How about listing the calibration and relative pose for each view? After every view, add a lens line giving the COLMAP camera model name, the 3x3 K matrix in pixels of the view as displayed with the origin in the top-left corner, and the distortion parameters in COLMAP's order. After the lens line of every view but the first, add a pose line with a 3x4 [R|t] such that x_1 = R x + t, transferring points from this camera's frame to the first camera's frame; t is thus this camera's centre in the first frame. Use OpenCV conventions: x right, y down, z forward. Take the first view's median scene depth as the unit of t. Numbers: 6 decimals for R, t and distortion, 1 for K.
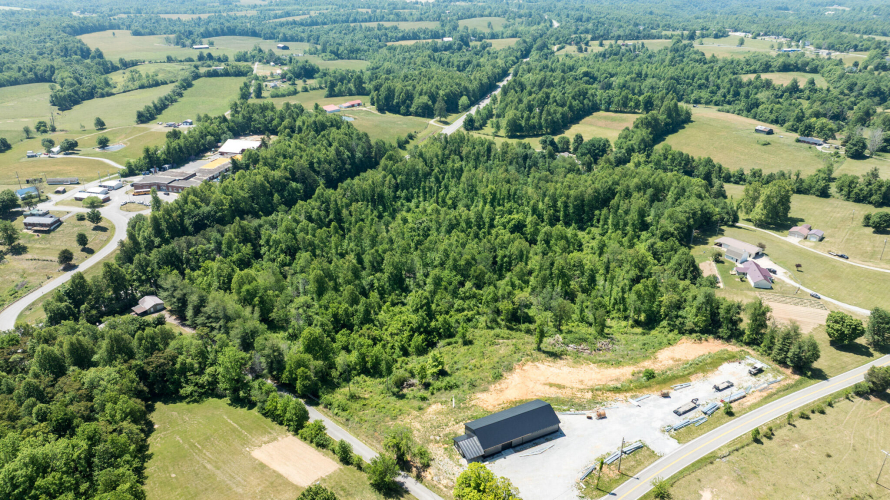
lens RADIAL K [[624.7, 0, 449.4], [0, 624.7, 250.0], [0, 0, 1]] dist [-0.047124, 0.053495]
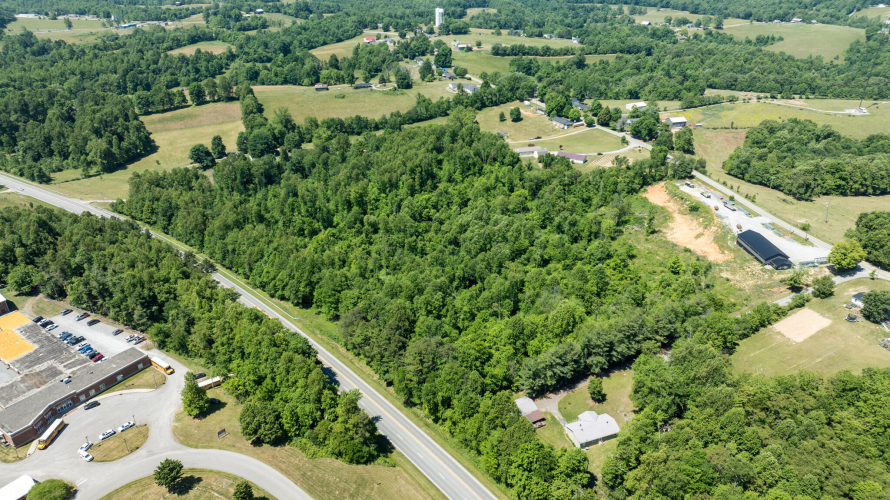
lens RADIAL K [[624.7, 0, 449.6], [0, 624.7, 244.7], [0, 0, 1]] dist [-0.047124, 0.053495]
pose [[0.349681, -0.425866, 0.834483, -0.714162], [0.394810, 0.874746, 0.280972, -0.234587], [-0.849617, 0.231211, 0.474018, 0.425858]]
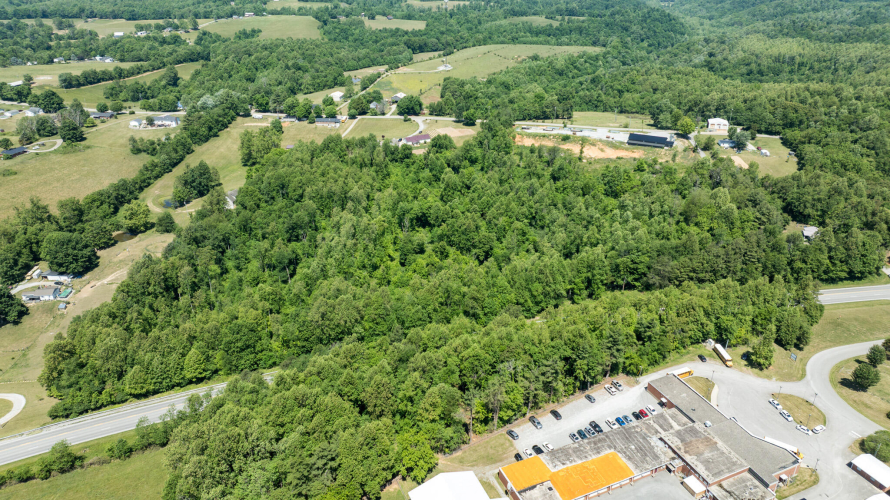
lens RADIAL K [[624.7, 0, 447.1], [0, 624.7, 248.4], [0, 0, 1]] dist [-0.047124, 0.053495]
pose [[-0.616785, -0.357750, 0.701136, -0.596411], [0.325886, 0.694760, 0.641176, -0.580281], [-0.716502, 0.623958, -0.311932, 1.200209]]
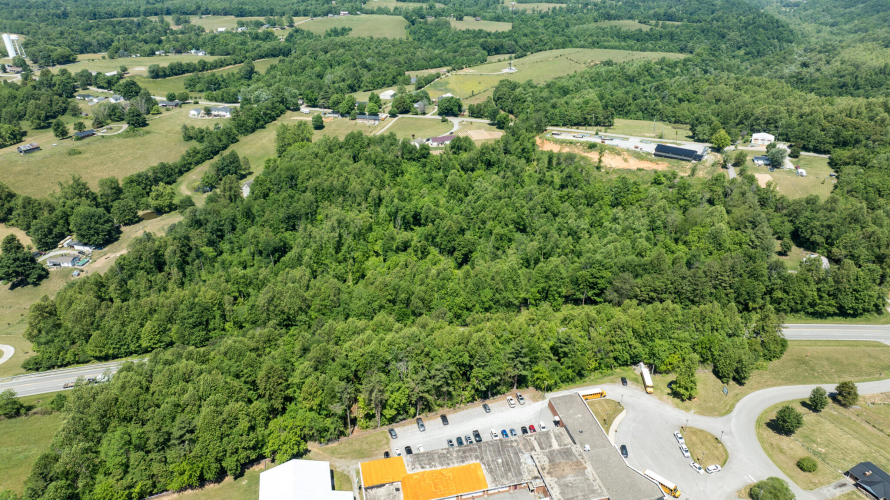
lens RADIAL K [[624.7, 0, 447.6], [0, 624.7, 247.7], [0, 0, 1]] dist [-0.047124, 0.053495]
pose [[-0.465807, -0.397474, 0.790594, -0.690567], [0.371202, 0.723259, 0.582328, -0.526852], [-0.803264, 0.564723, -0.189356, 1.077282]]
